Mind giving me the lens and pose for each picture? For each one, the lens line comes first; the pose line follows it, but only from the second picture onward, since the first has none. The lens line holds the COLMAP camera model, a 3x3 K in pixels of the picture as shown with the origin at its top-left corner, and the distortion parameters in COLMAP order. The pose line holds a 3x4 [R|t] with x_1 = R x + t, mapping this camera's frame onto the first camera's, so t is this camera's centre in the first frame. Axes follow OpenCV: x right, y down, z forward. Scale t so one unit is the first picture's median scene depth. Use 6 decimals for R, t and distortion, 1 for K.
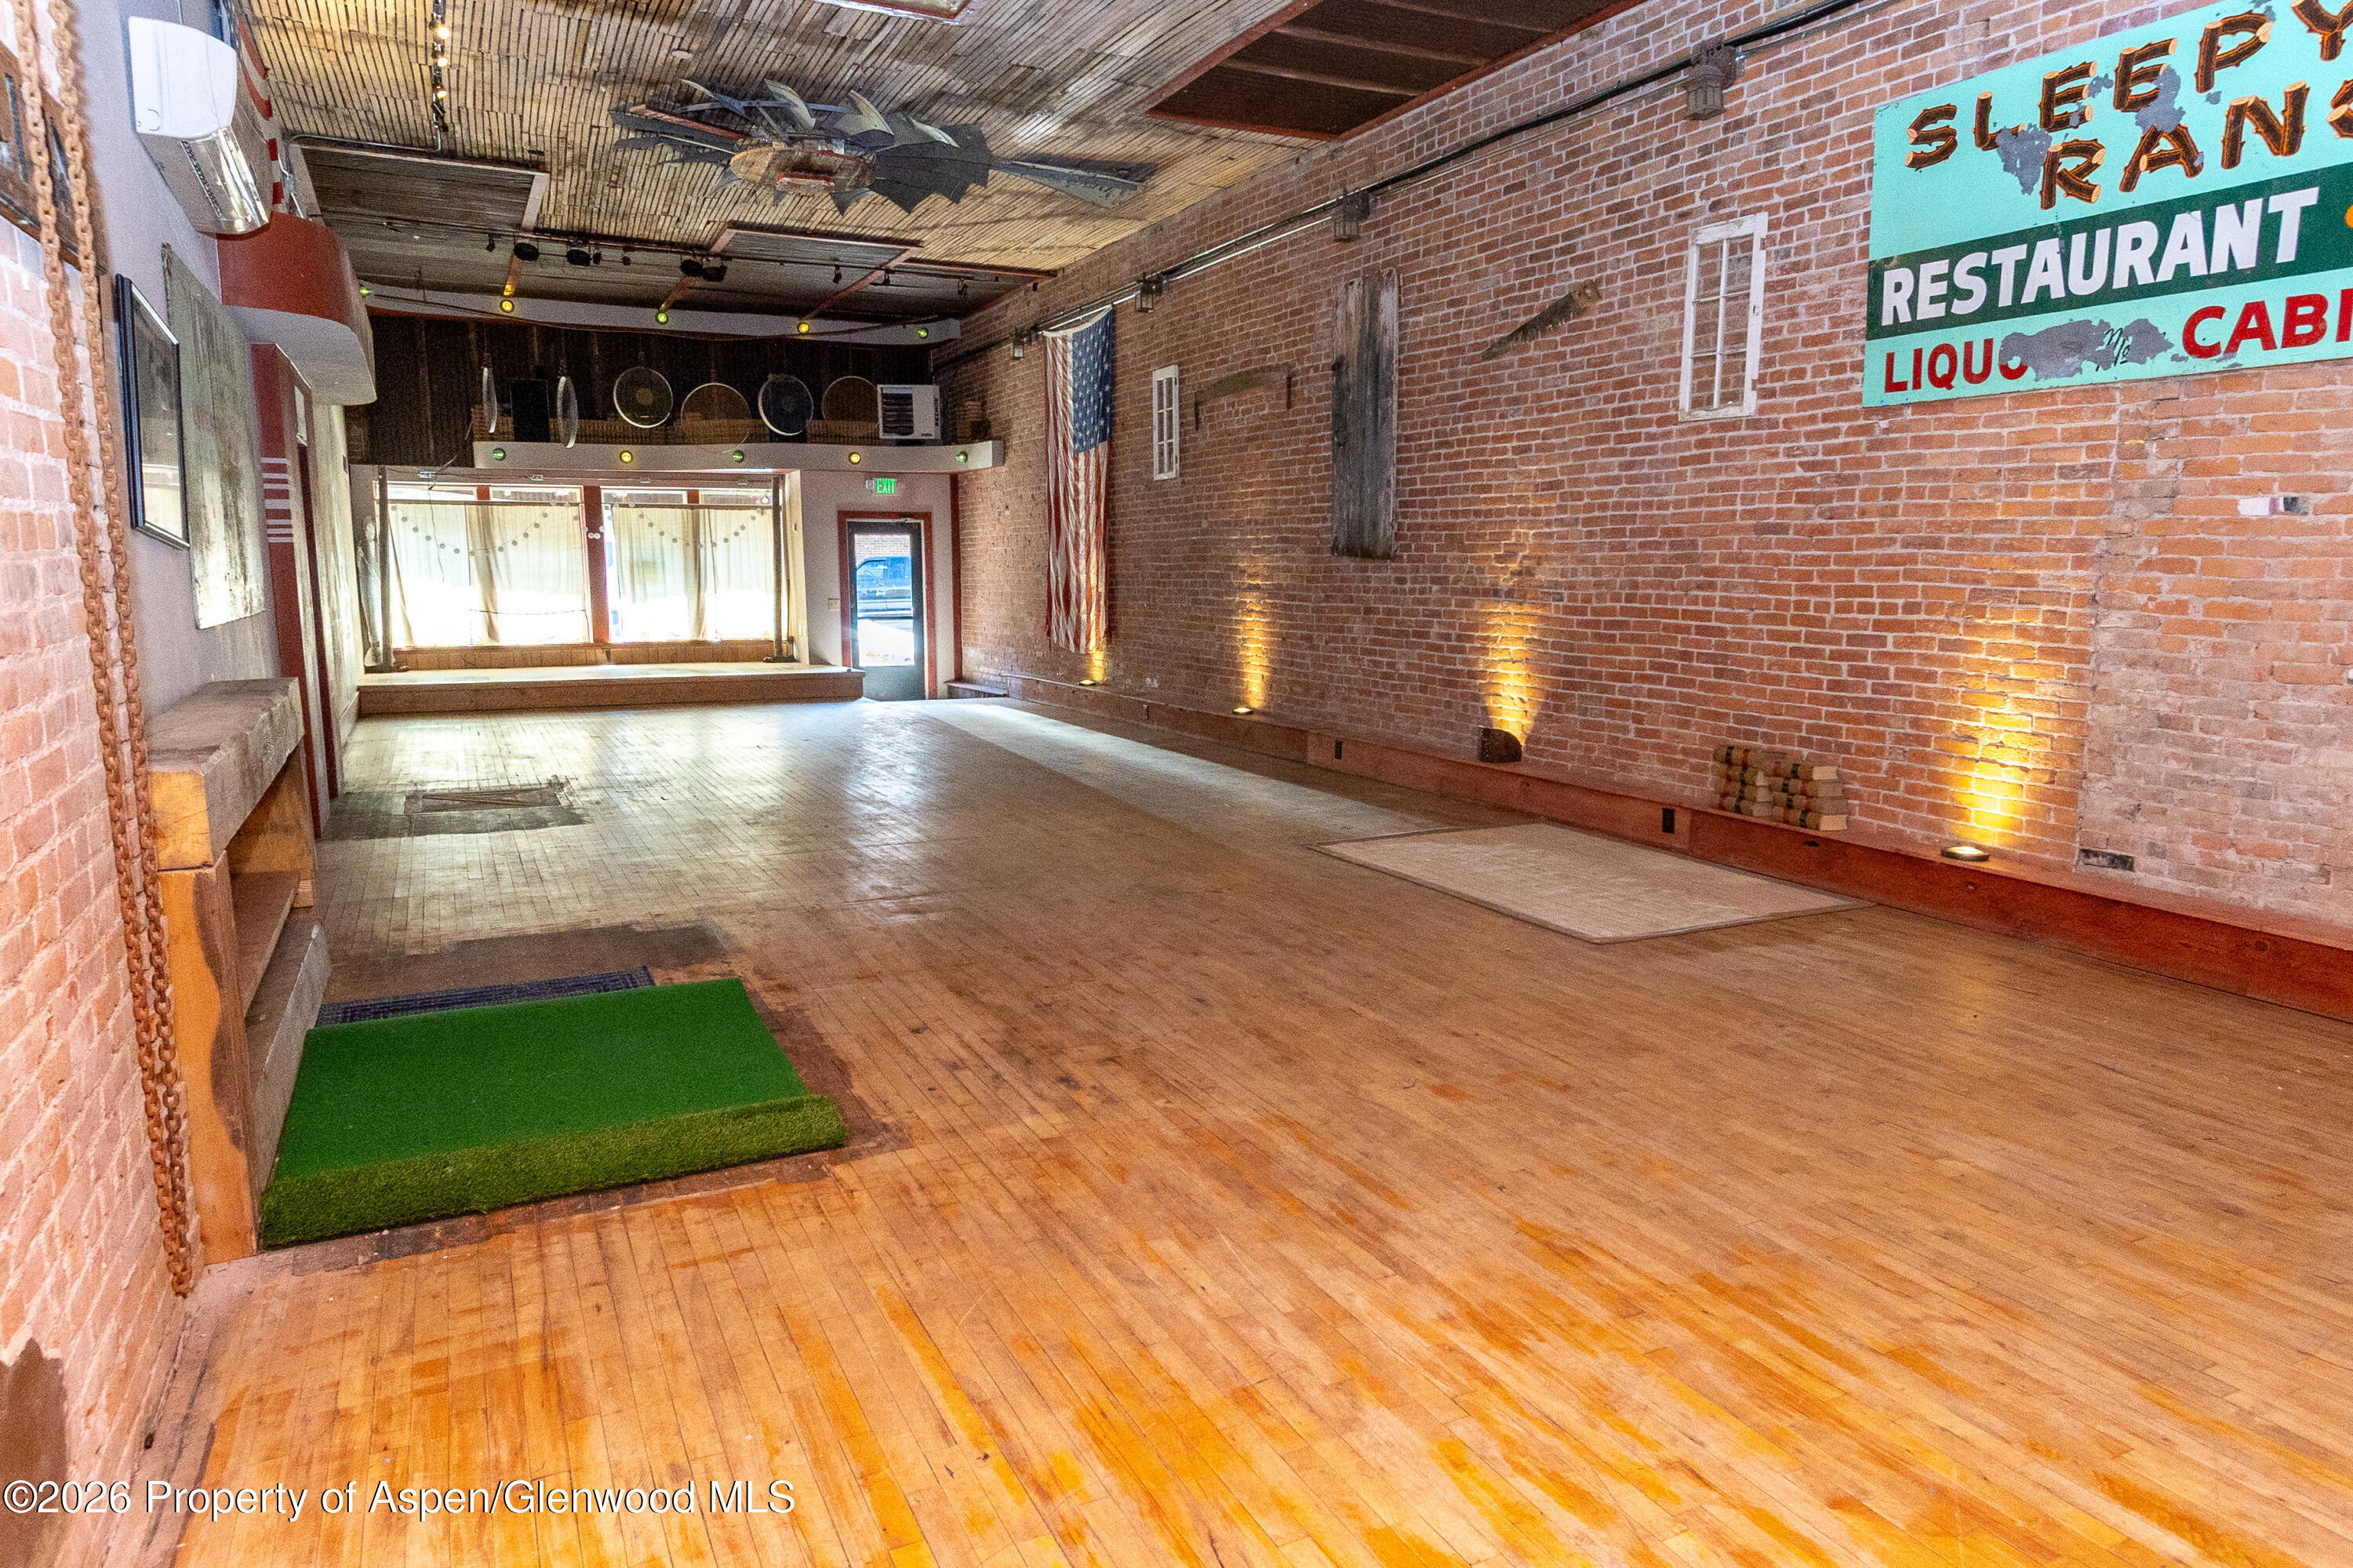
lens RADIAL K [[1491.1, 0, 1214.9], [0, 1491.1, 787.9], [0, 0, 1]] dist [0.014739, -0.007177]
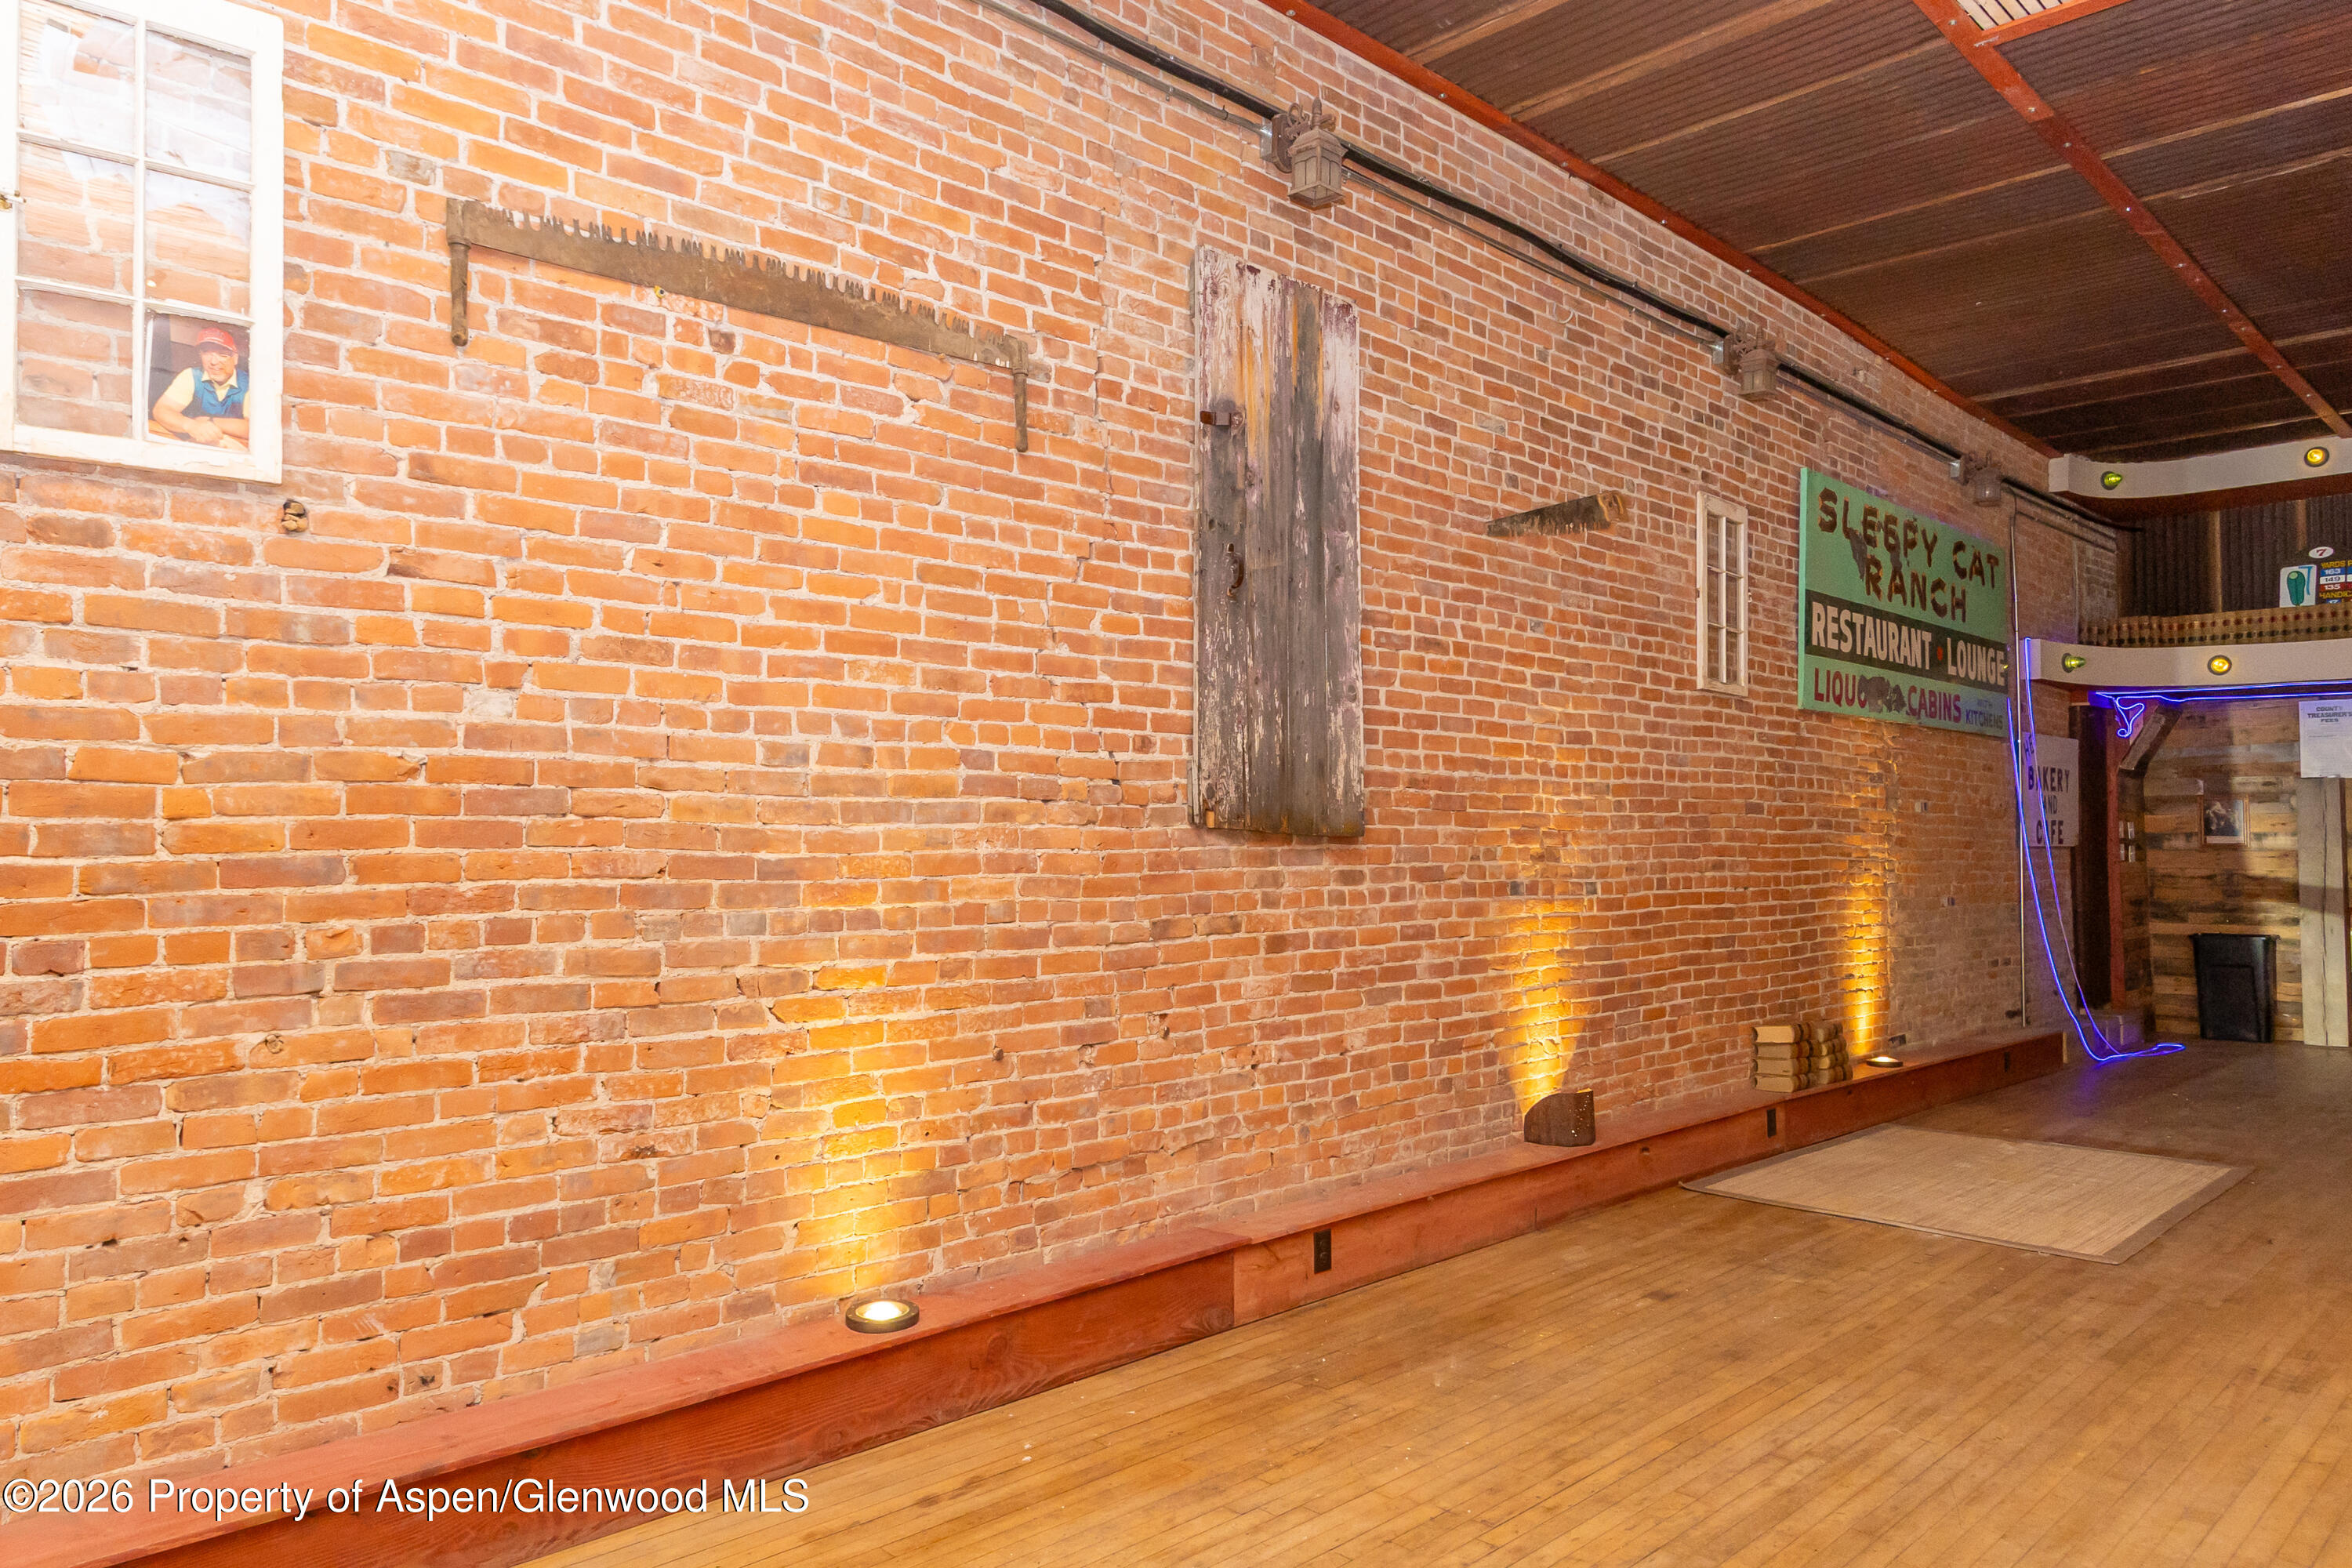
lens RADIAL K [[1500.4, 0, 1168.2], [0, 1500.4, 780.8], [0, 0, 1]] dist [-0.005986, 0.003737]
pose [[-0.277579, 0.038481, 0.959932, -0.429958], [0.147291, 0.989089, 0.002941, -0.217030], [-0.949345, 0.142206, -0.280218, 1.422514]]
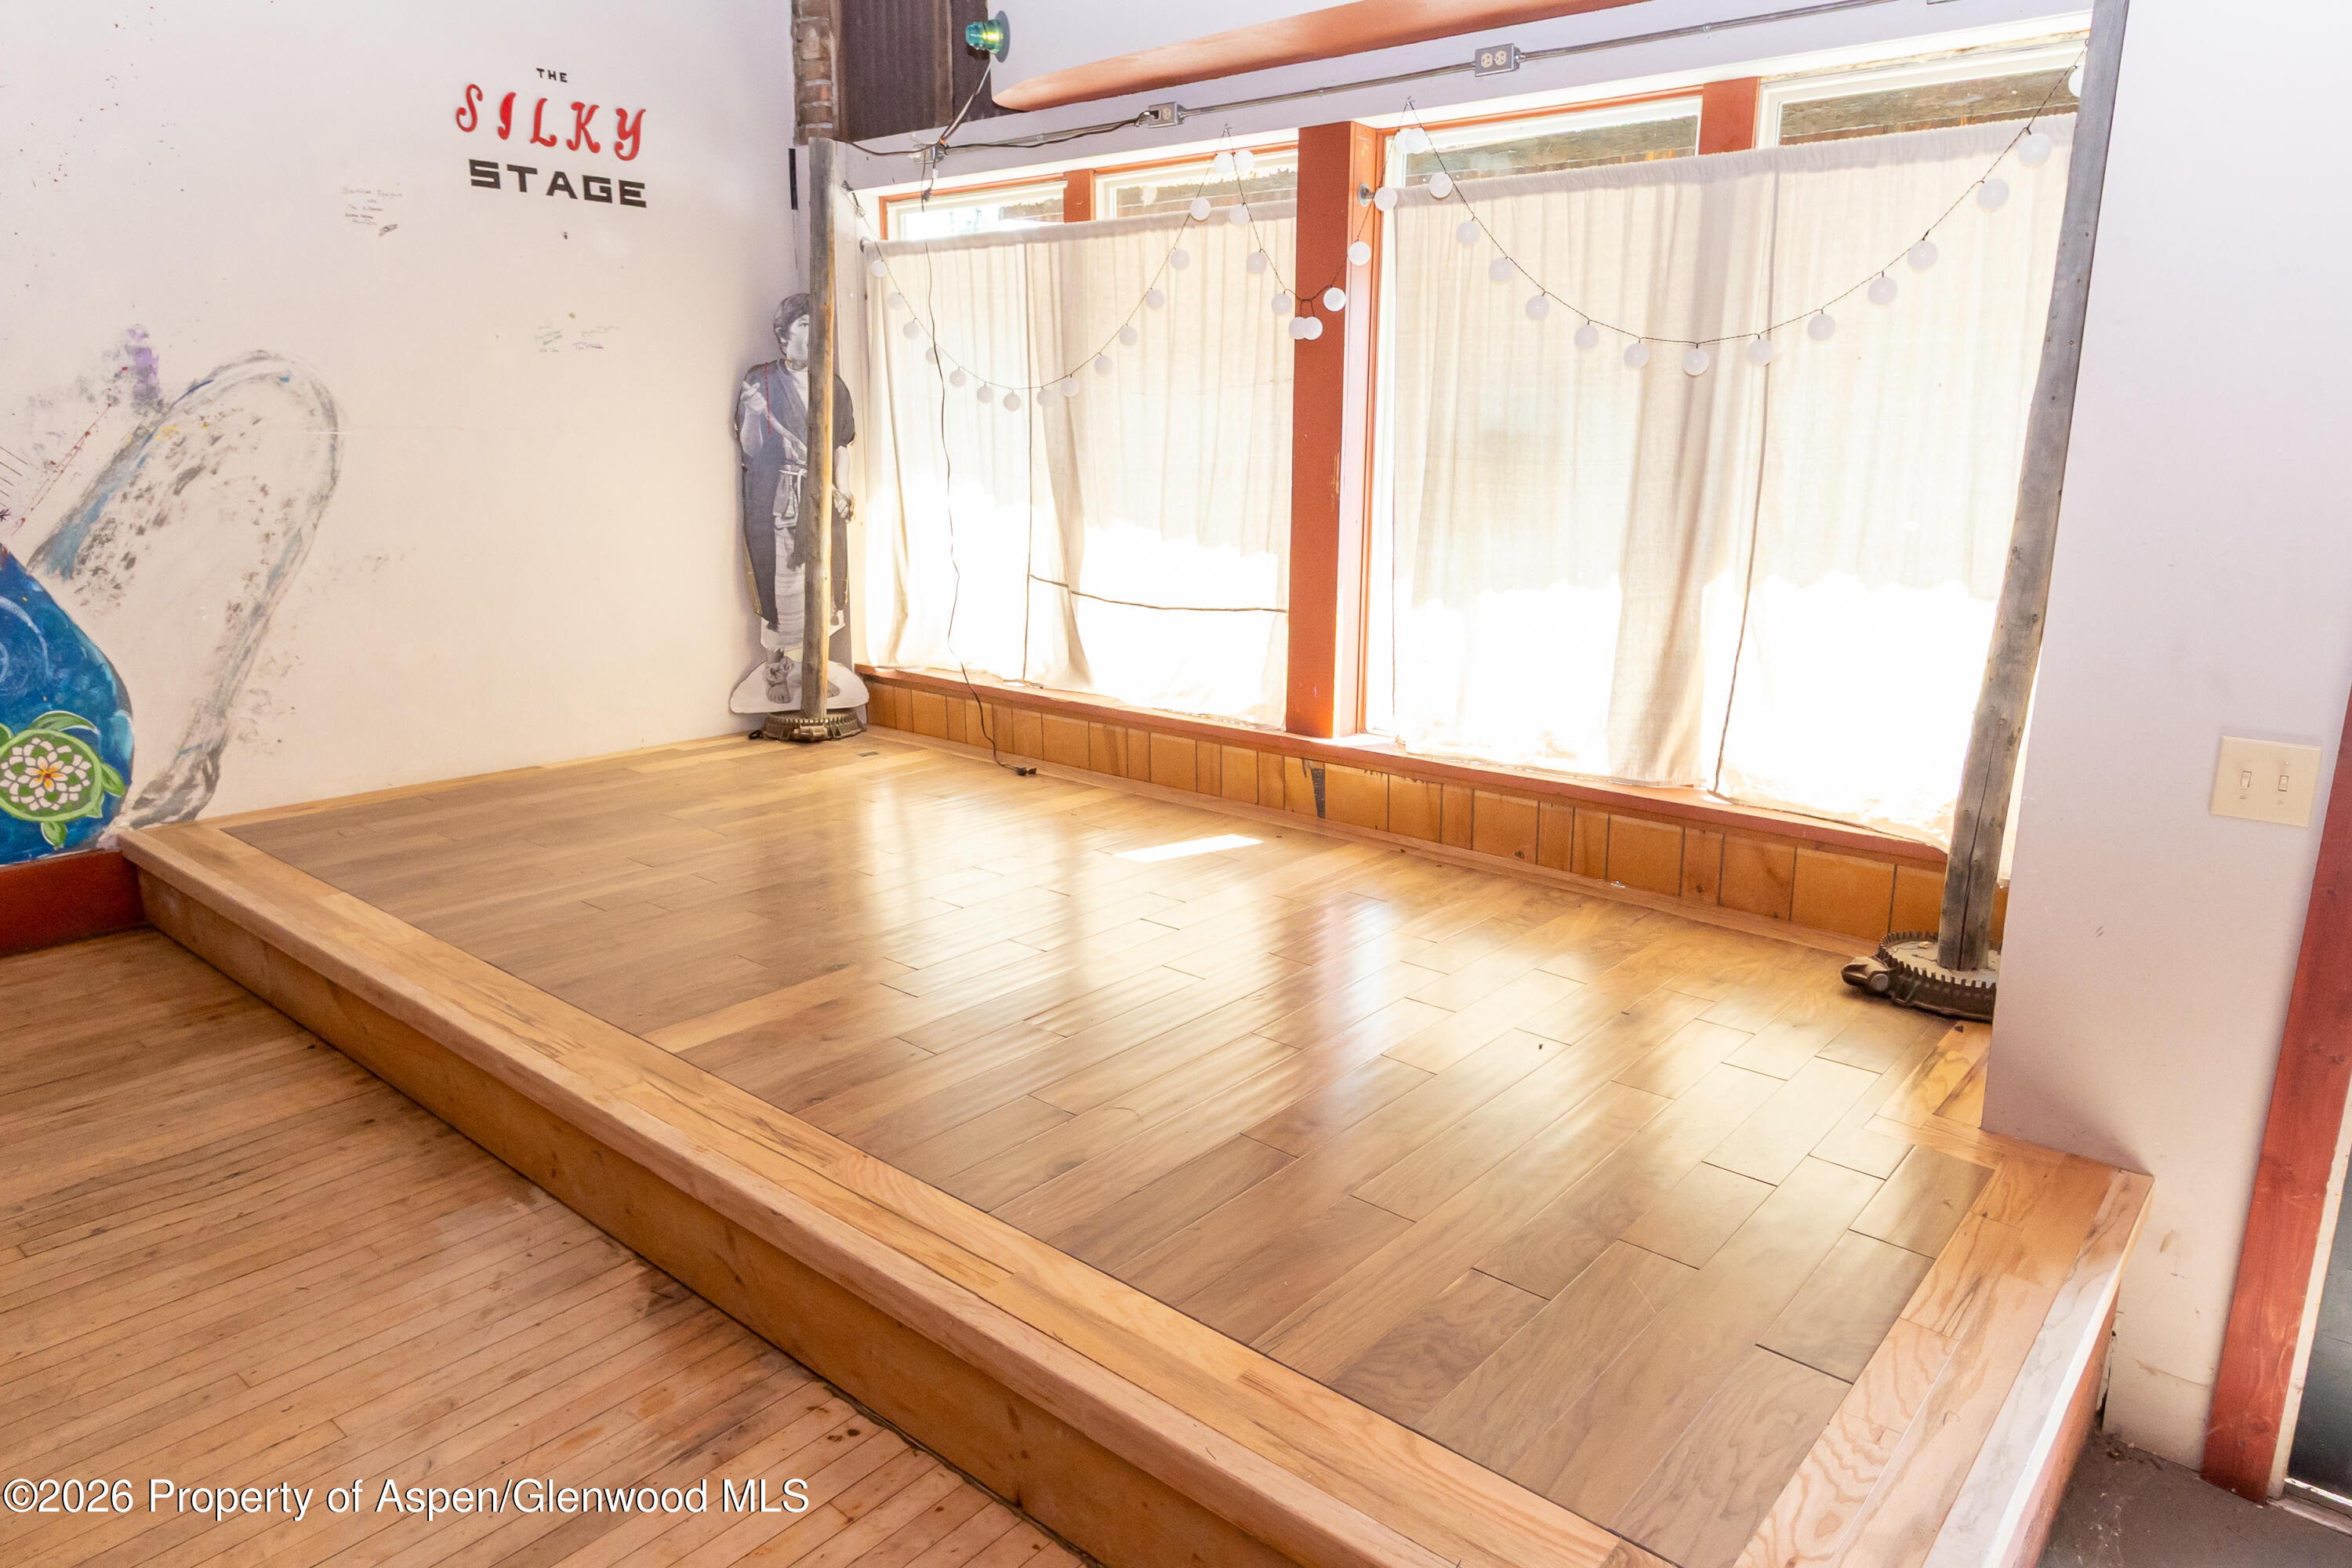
lens RADIAL K [[1490.4, 0, 1177.8], [0, 1490.4, 774.6], [0, 0, 1]] dist [0.014739, -0.007177]
pose [[0.376873, 0.219460, -0.899891, -0.361067], [-0.151095, 0.973079, 0.174030, -0.276312], [0.913858, 0.070382, 0.399887, 1.798251]]
